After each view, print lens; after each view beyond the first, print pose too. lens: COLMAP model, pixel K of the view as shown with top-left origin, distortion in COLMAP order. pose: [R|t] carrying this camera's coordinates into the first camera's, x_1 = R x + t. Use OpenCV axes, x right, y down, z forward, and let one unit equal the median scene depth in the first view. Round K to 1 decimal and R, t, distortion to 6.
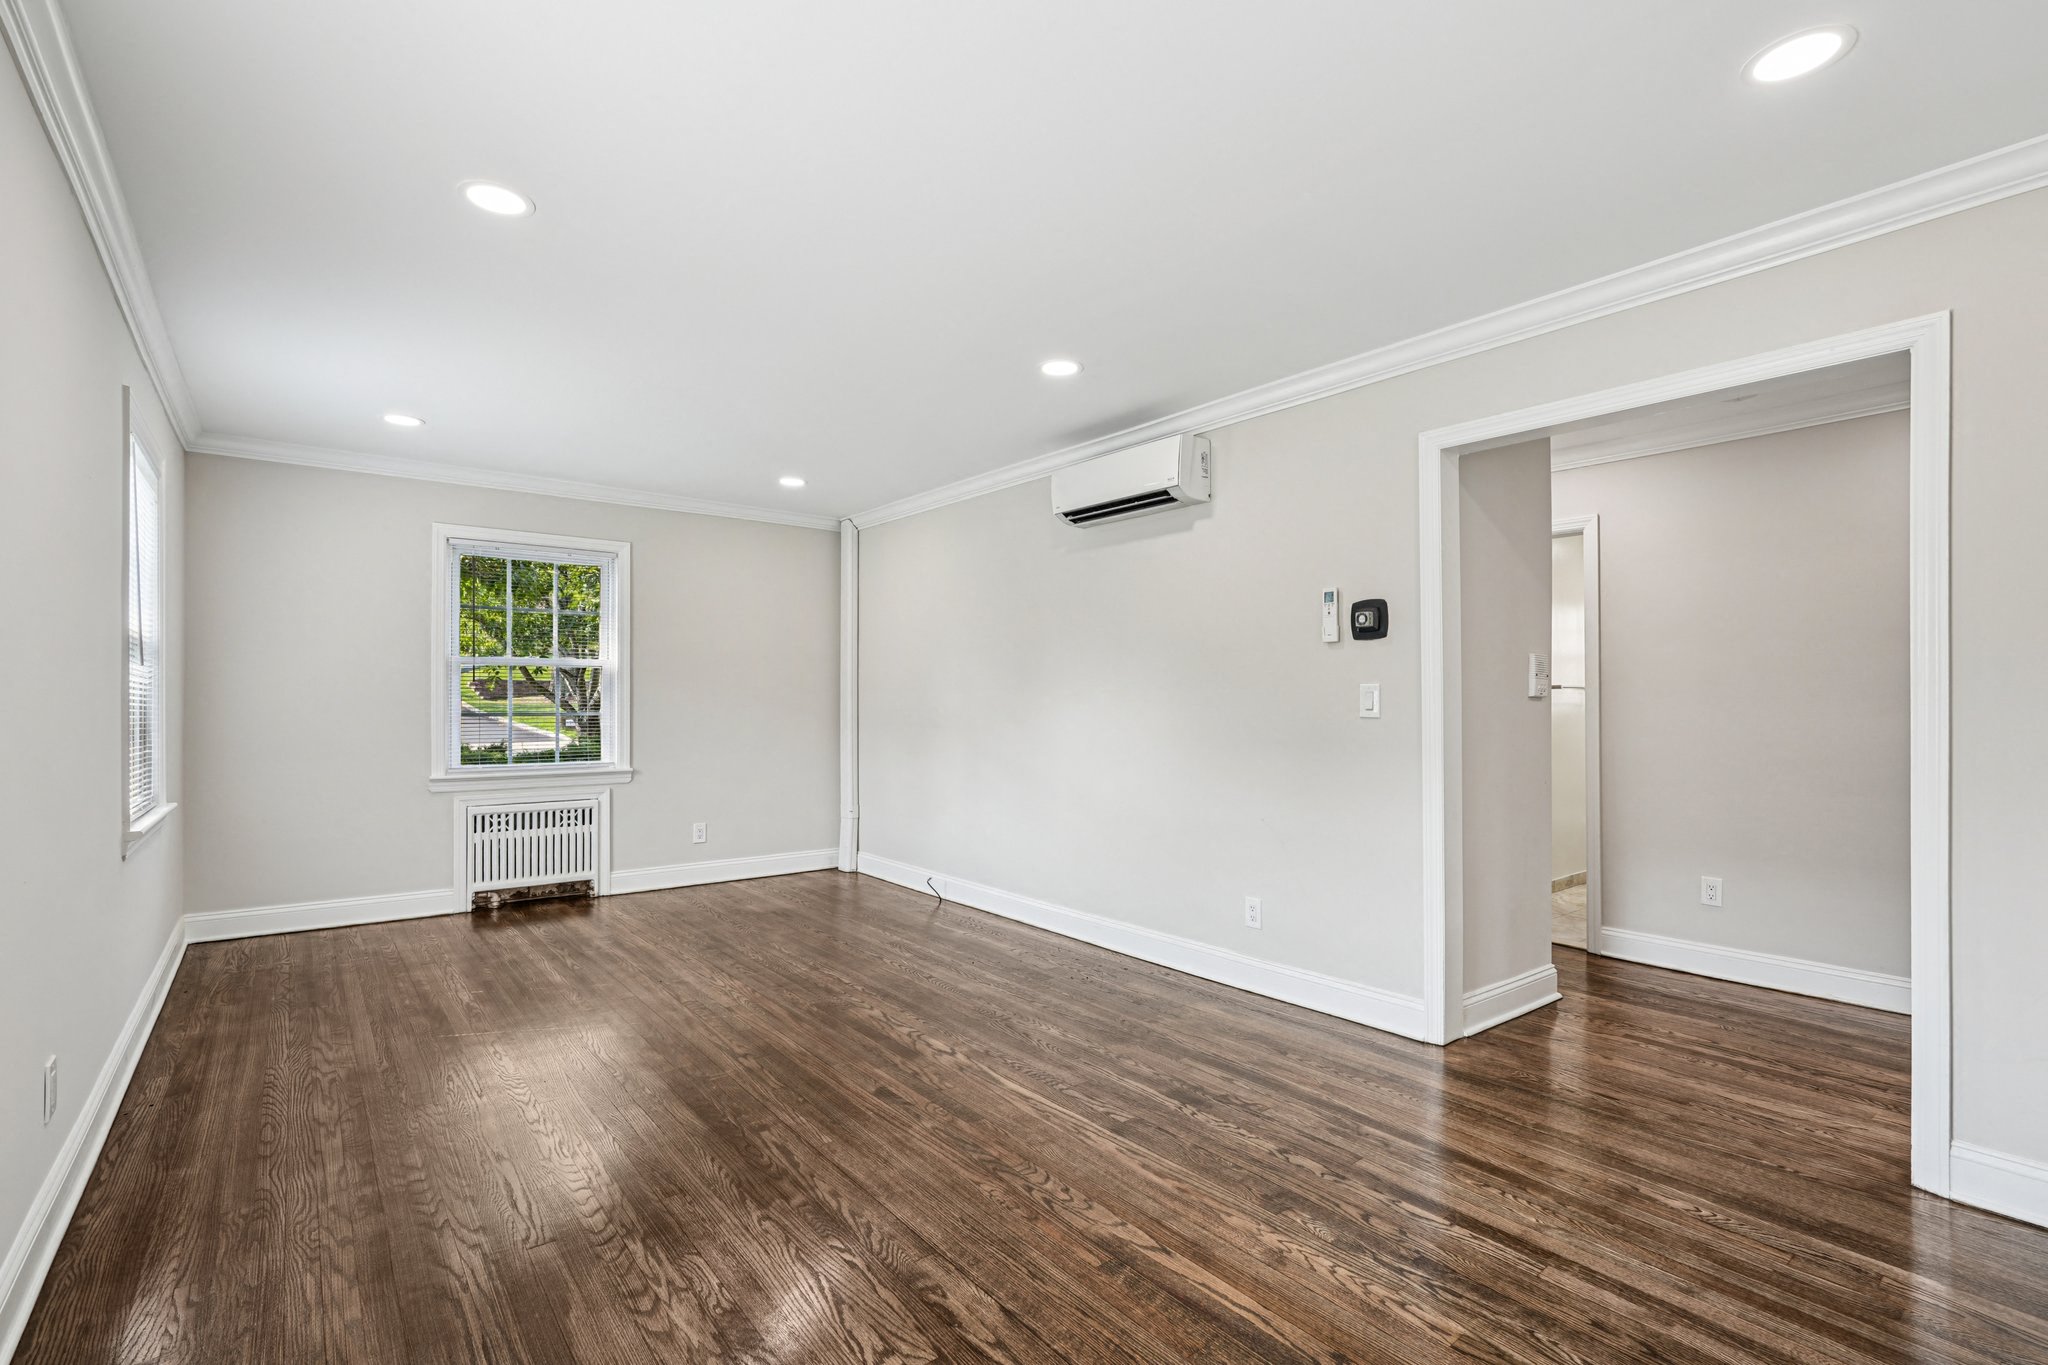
lens RADIAL K [[946.9, 0, 1089.3], [0, 946.9, 695.8], [0, 0, 1]] dist [-0.002770, 0.000213]
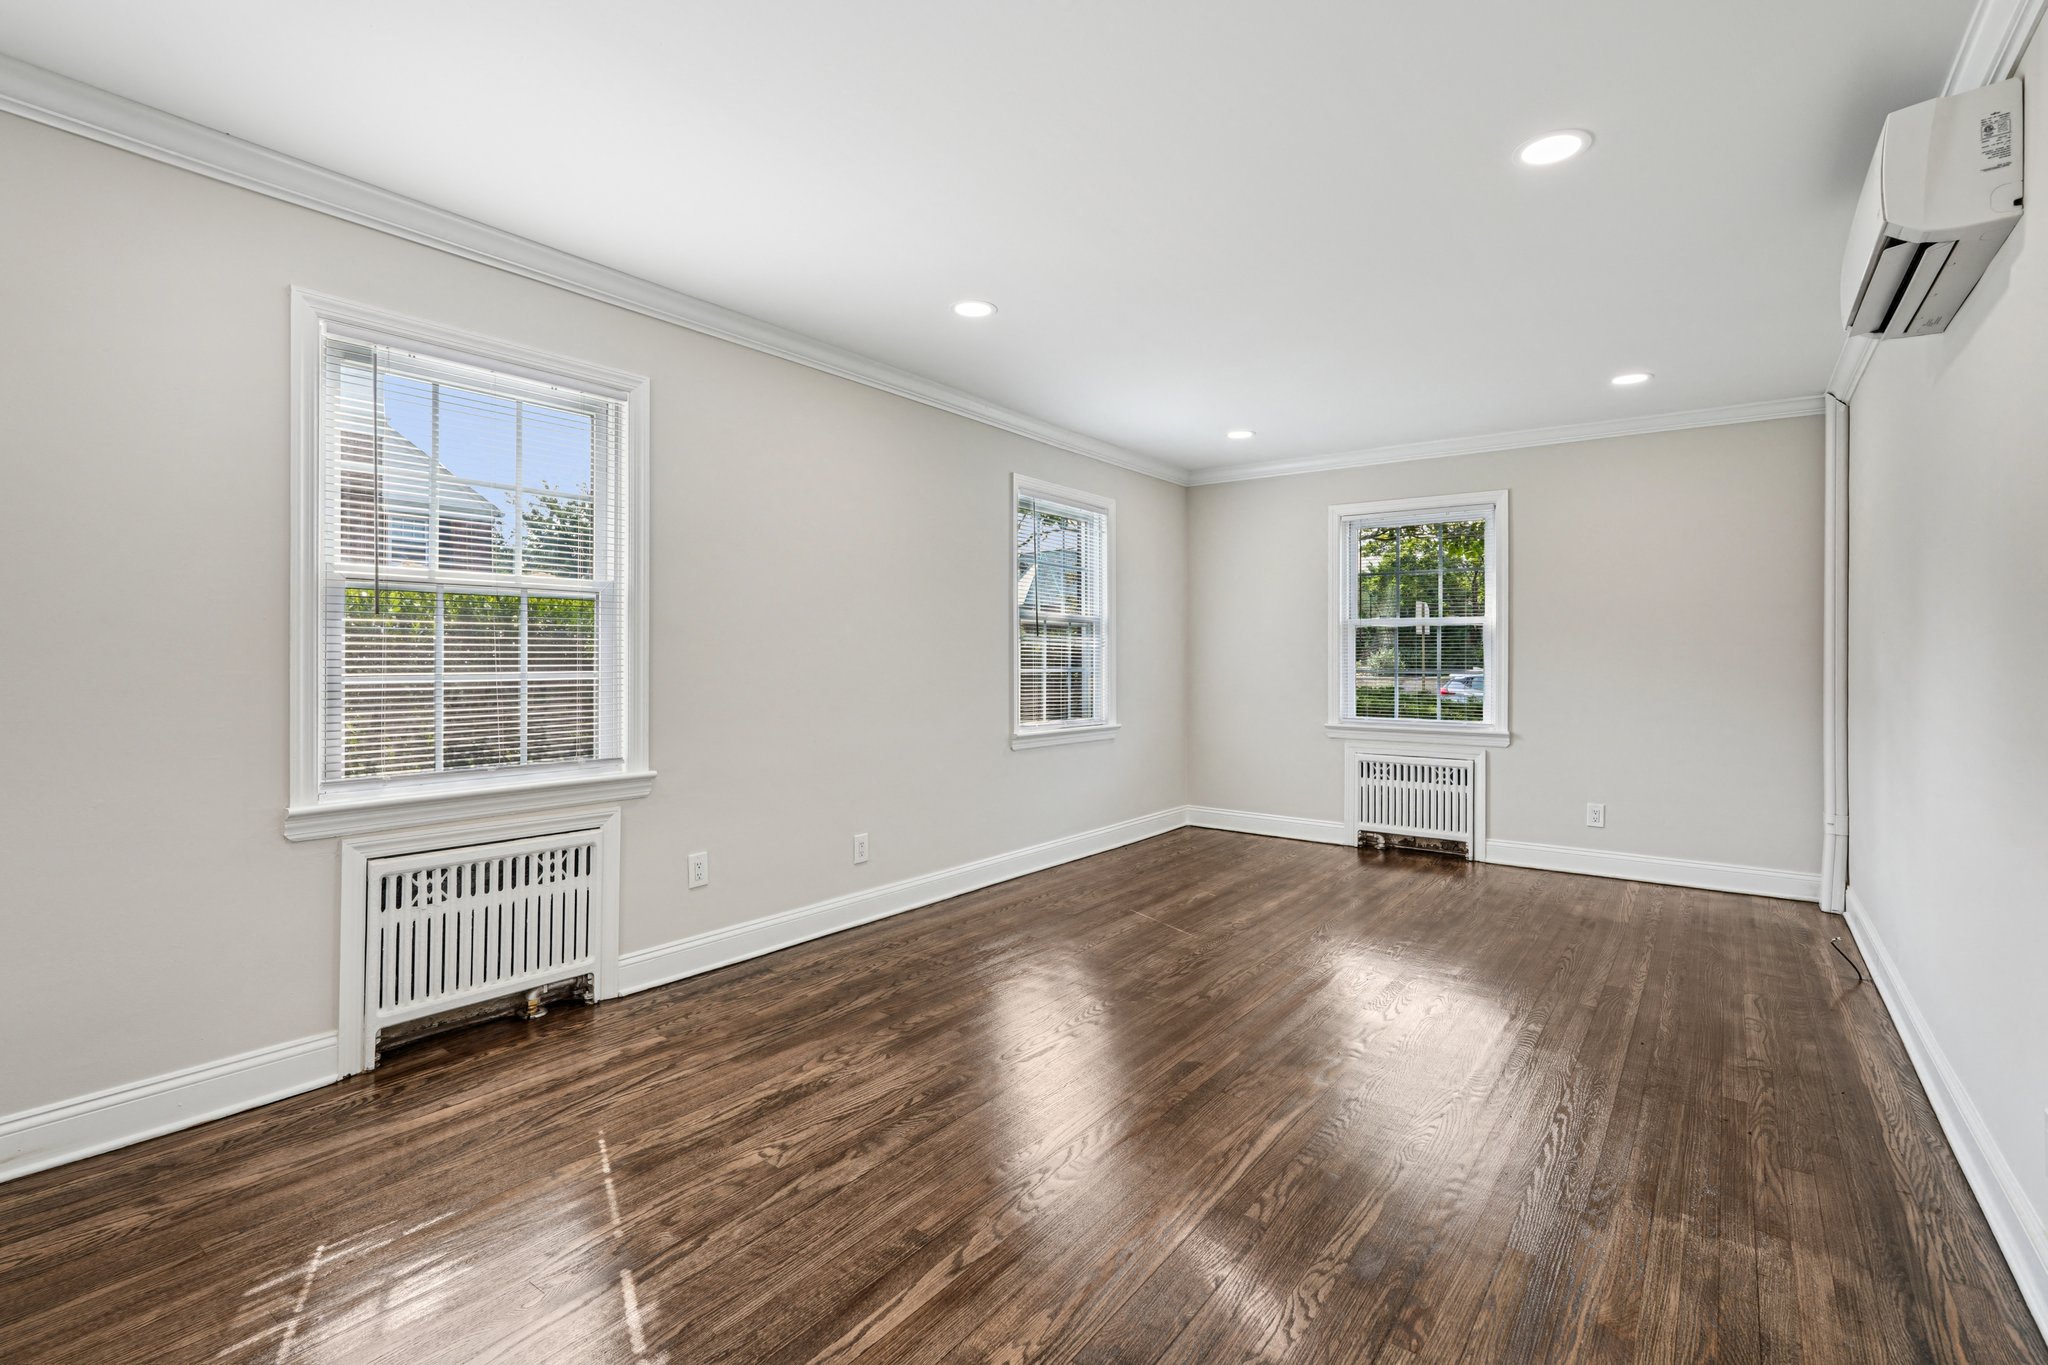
lens RADIAL K [[958.2, 0, 962.3], [0, 958.2, 661.3], [0, 0, 1]] dist [-0.002687, 0.000723]
pose [[0.195551, 0.001854, -0.980692, 0.537063], [0.000128, 0.999998, 0.001916, 0.008683], [0.980694, -0.000500, 0.195550, 0.465448]]
